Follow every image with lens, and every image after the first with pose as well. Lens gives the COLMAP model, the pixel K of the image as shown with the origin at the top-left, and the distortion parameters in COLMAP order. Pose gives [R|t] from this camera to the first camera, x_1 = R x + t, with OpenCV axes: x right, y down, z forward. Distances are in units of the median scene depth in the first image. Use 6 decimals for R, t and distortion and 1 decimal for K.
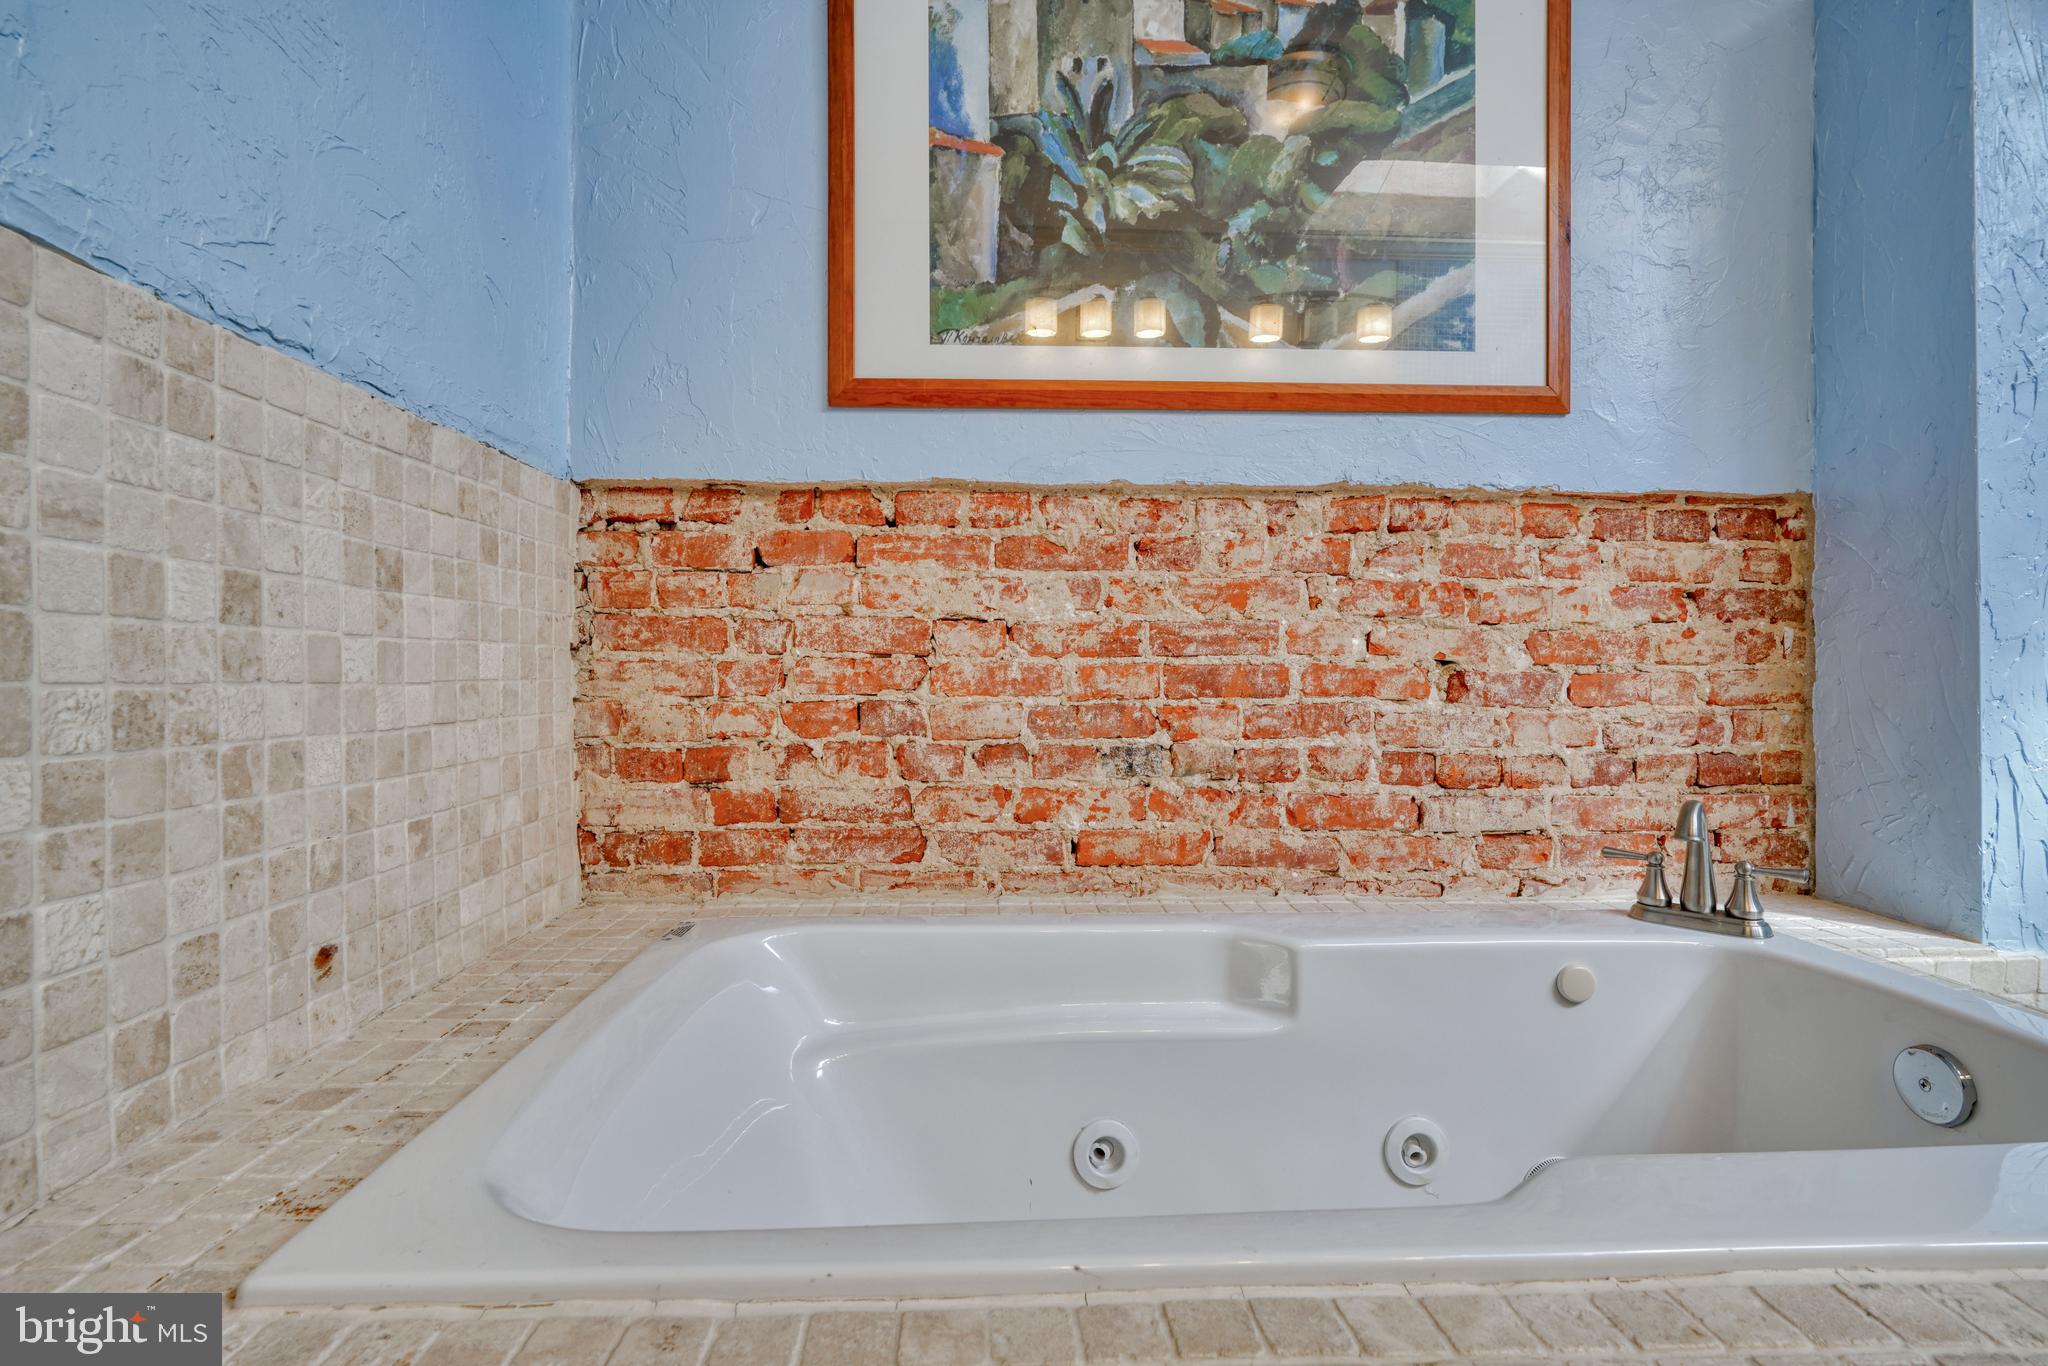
lens RADIAL K [[934.4, 0, 1018.5], [0, 934.4, 675.3], [0, 0, 1]] dist [-0.010783, 0.005573]
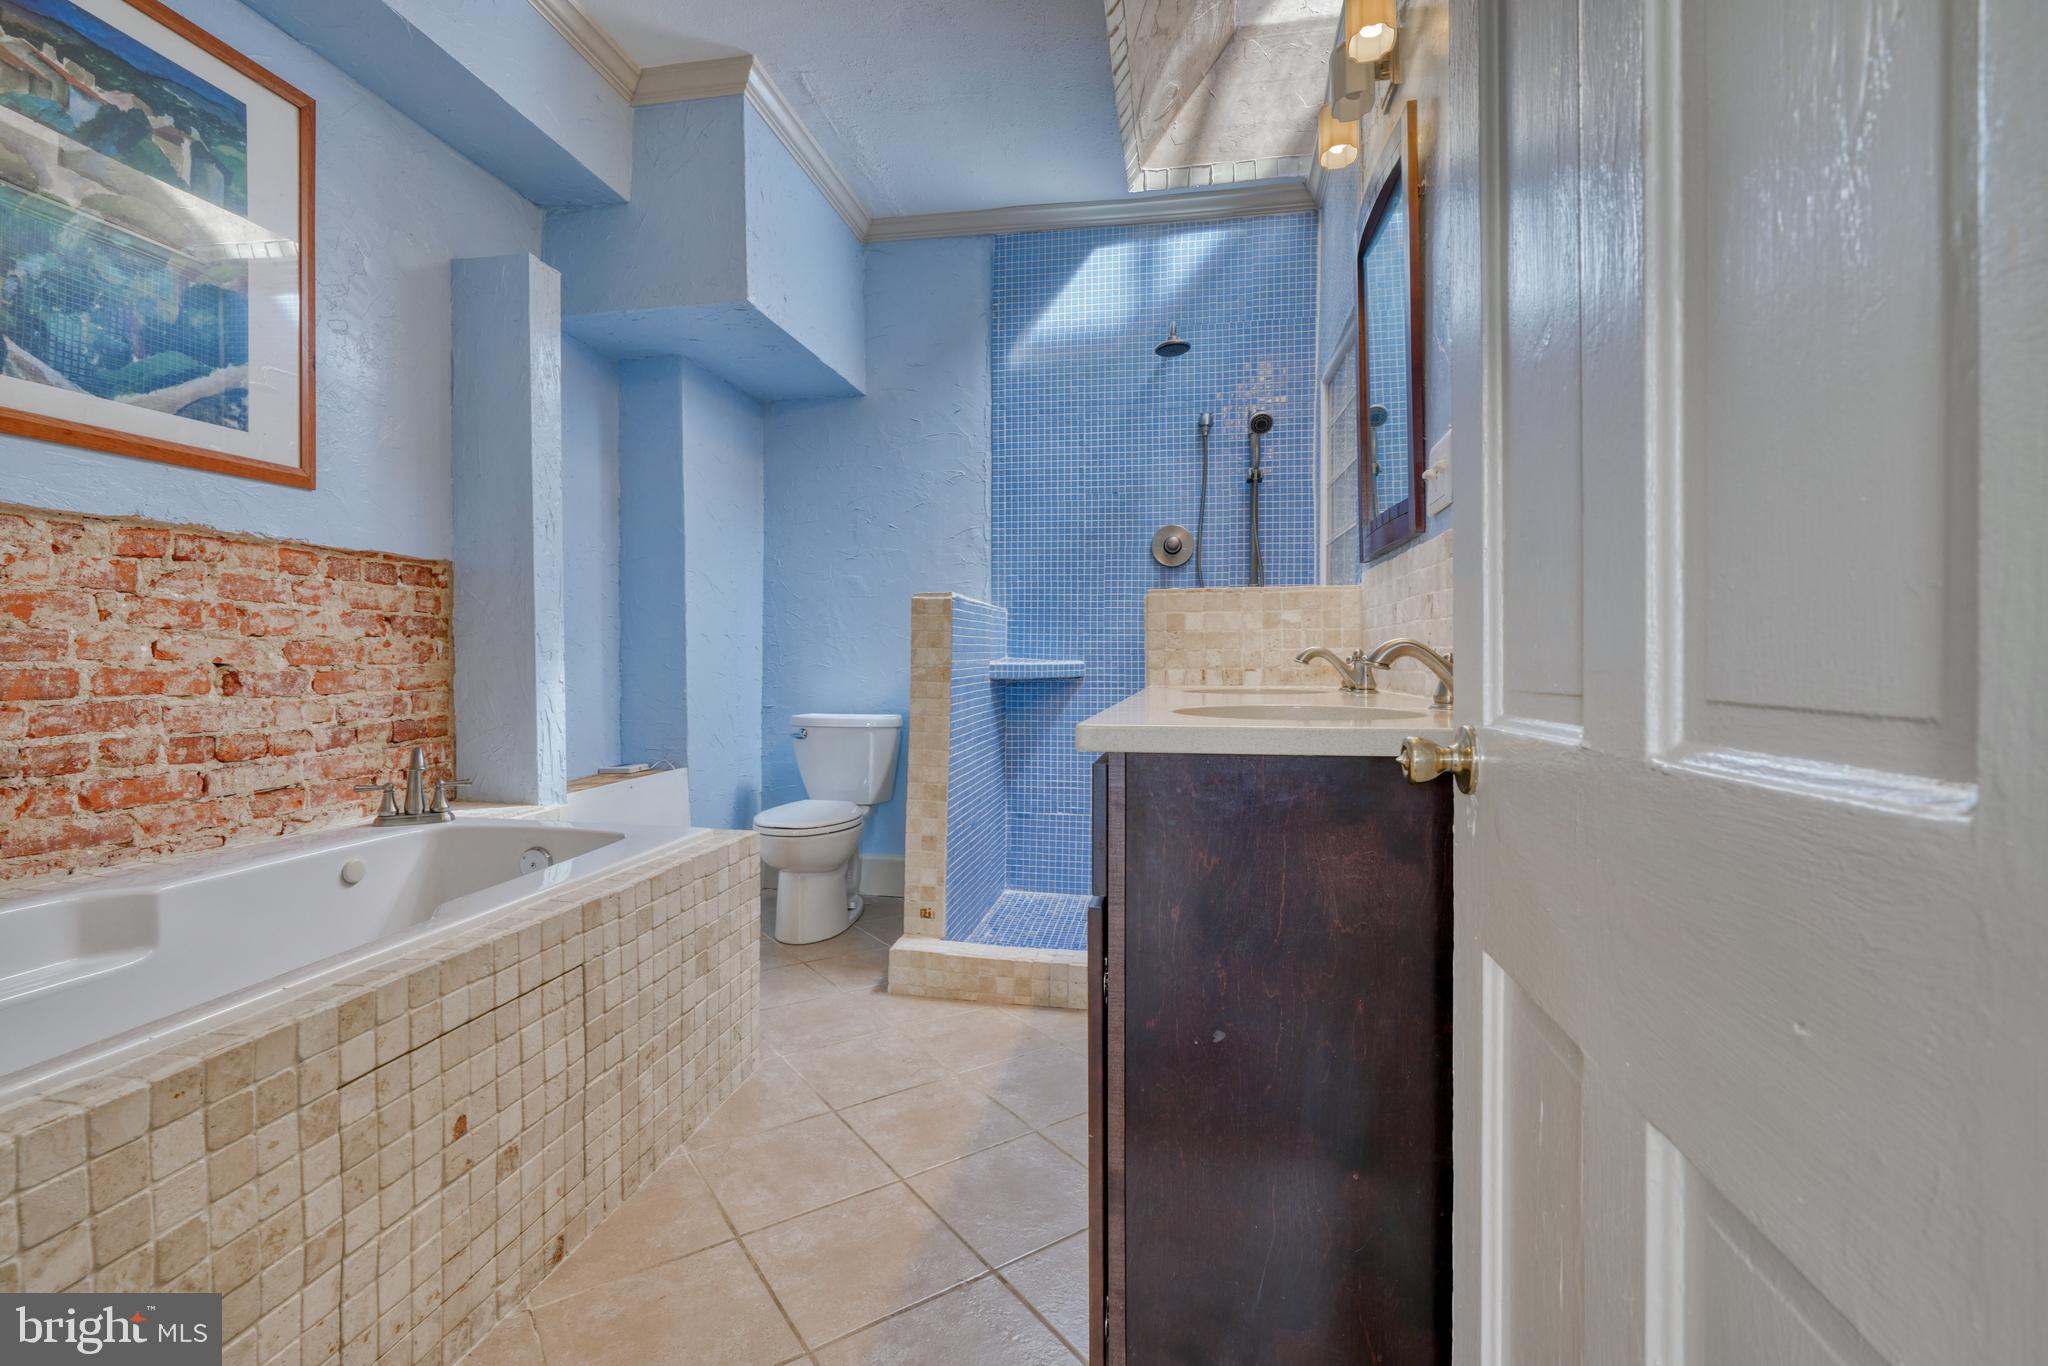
lens RADIAL K [[934.4, 0, 1017.9], [0, 934.4, 668.0], [0, 0, 1]] dist [-0.010783, 0.005573]
pose [[0.215041, -0.016858, 0.976459, -0.566133], [-0.000335, 0.999850, 0.017335, -0.032560], [-0.976605, -0.004055, 0.215003, -0.355934]]
